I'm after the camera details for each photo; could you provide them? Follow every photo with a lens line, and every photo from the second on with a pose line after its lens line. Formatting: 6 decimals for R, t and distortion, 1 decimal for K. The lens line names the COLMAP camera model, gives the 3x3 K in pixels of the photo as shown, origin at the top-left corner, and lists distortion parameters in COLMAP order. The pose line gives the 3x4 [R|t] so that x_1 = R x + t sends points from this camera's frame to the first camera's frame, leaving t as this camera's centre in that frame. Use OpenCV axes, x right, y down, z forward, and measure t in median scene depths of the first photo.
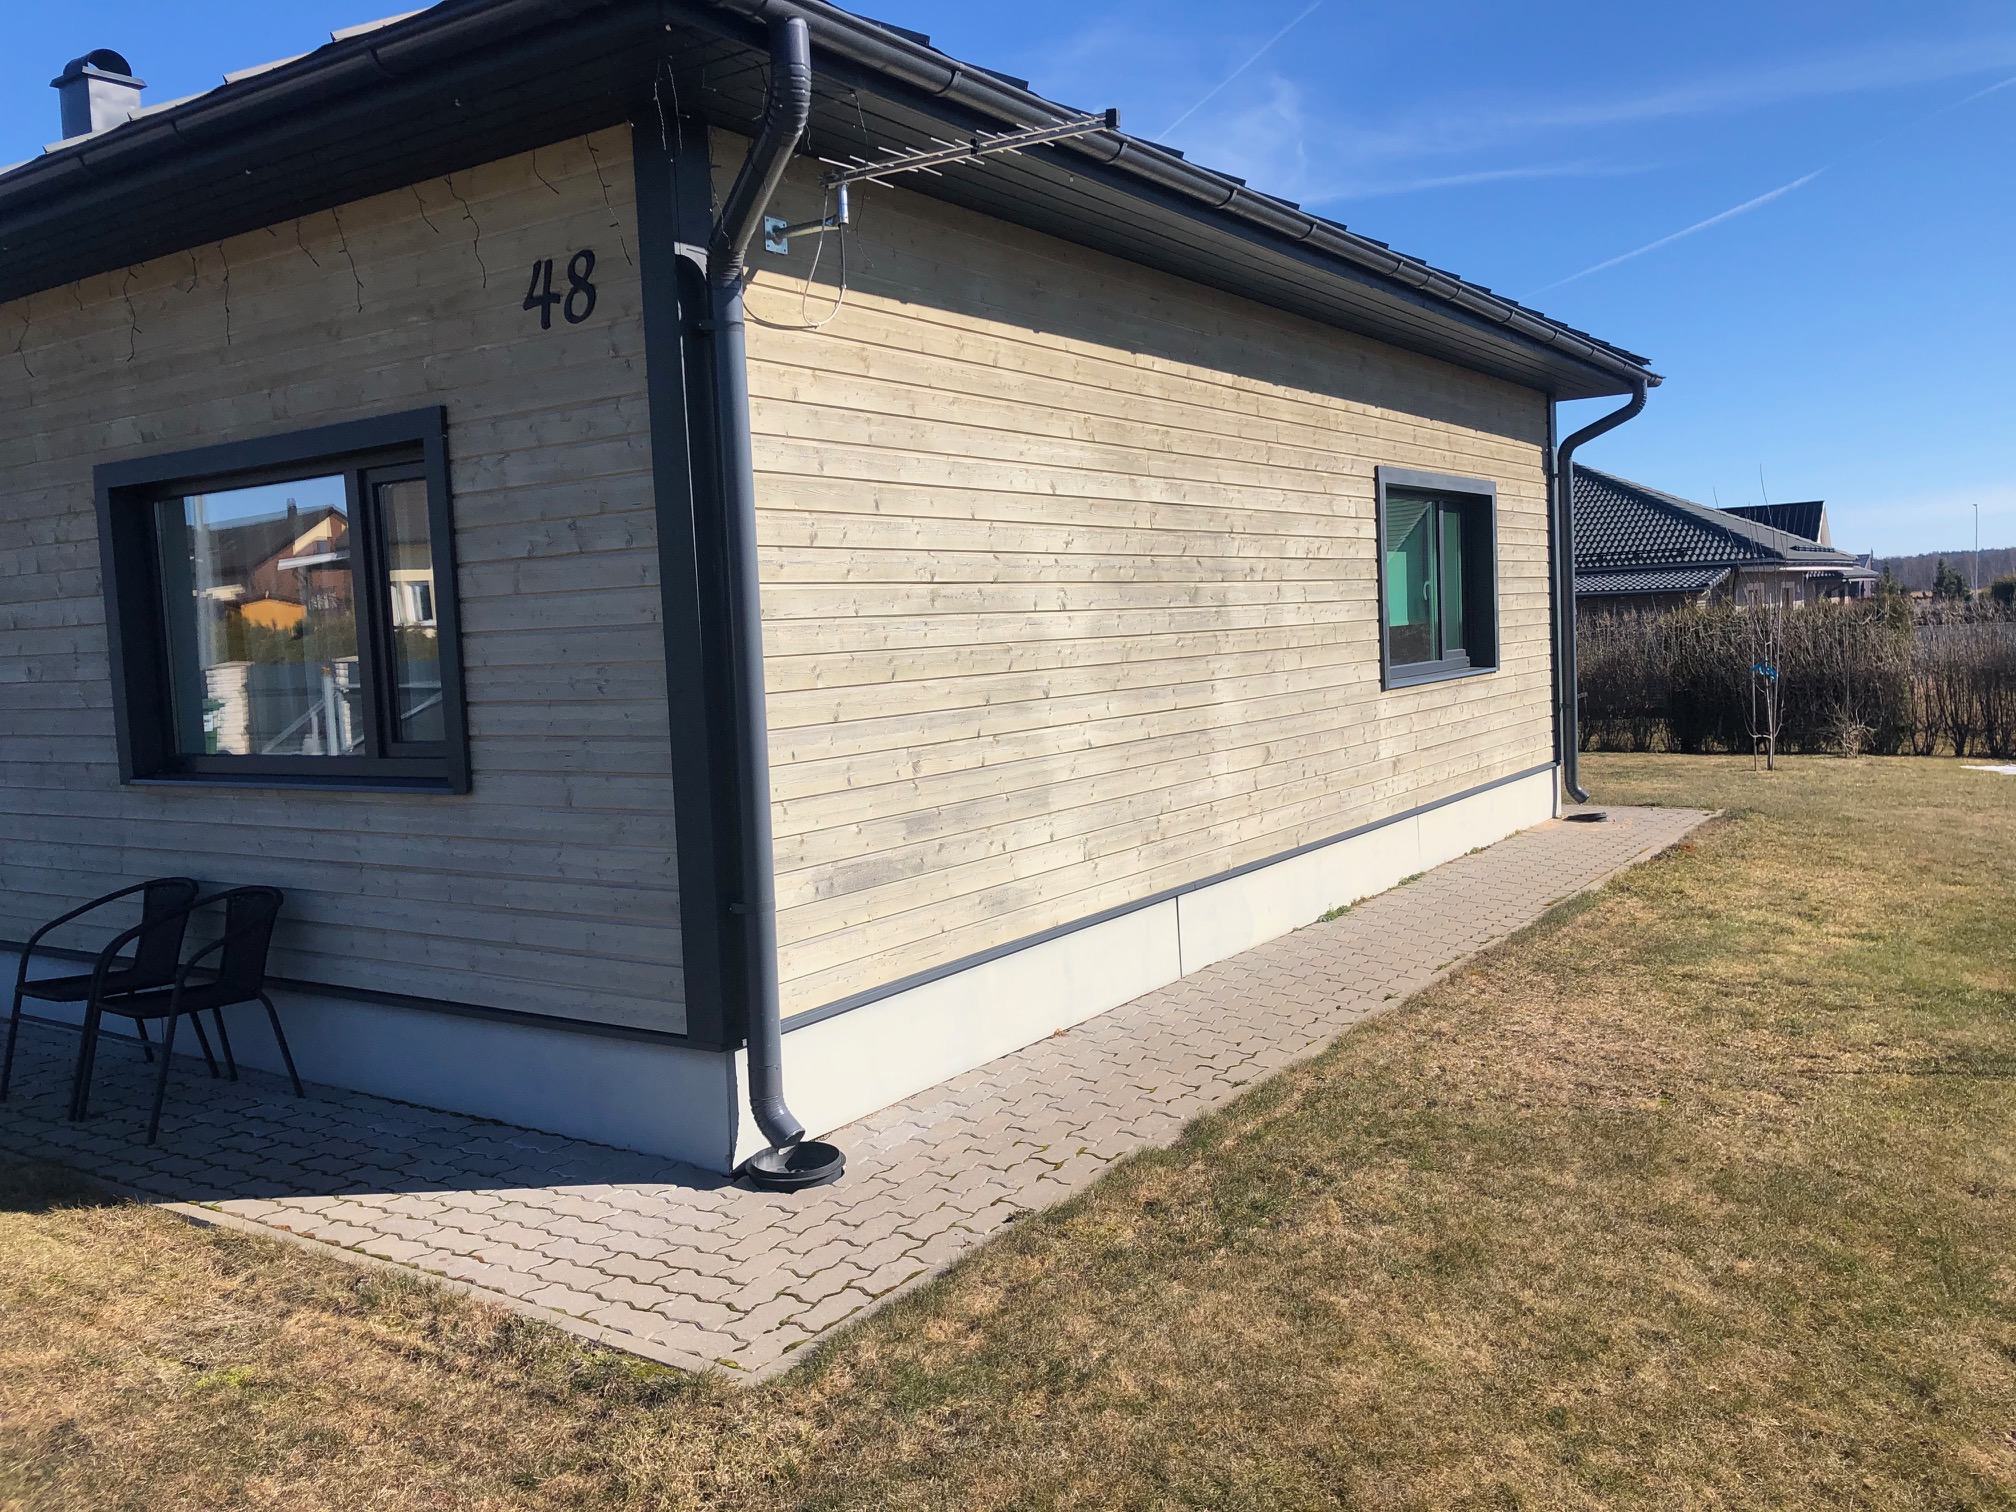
lens RADIAL K [[1648.7, 0, 1016.7], [0, 1648.7, 751.8], [0, 0, 1]] dist [0.003538, -0.009746]
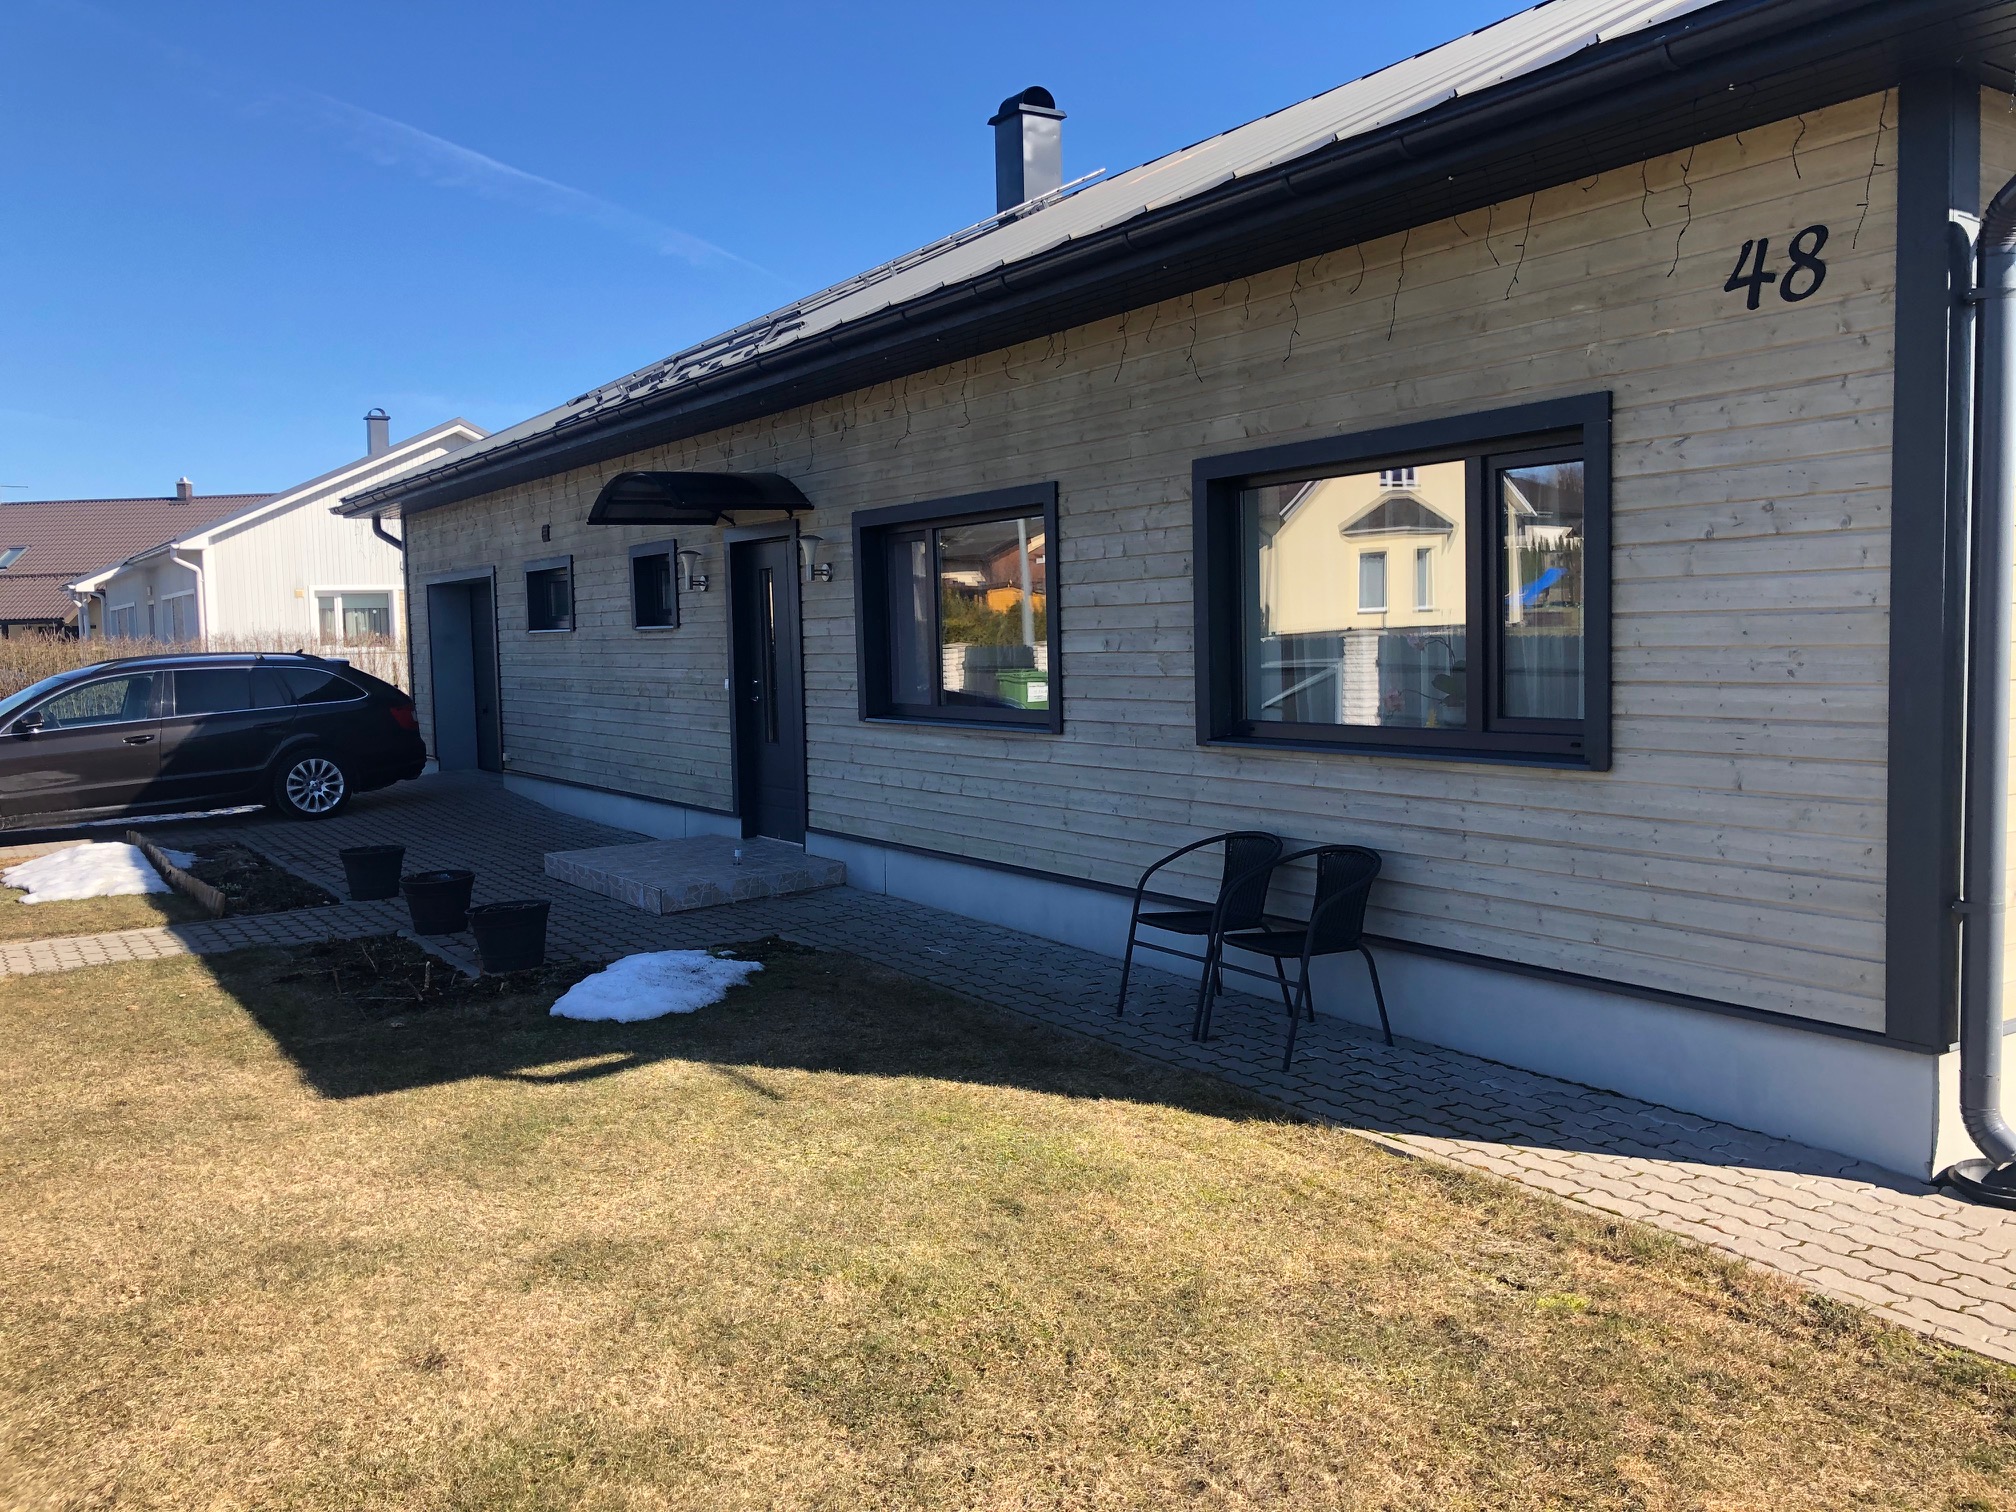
lens RADIAL K [[1648.7, 0, 1004.5], [0, 1648.7, 761.2], [0, 0, 1]] dist [0.003538, -0.009746]
pose [[0.906970, 0.049582, -0.418267, -0.254965], [-0.042383, 0.998750, 0.026491, 0.008265], [0.419058, -0.006299, 0.907938, -0.089175]]
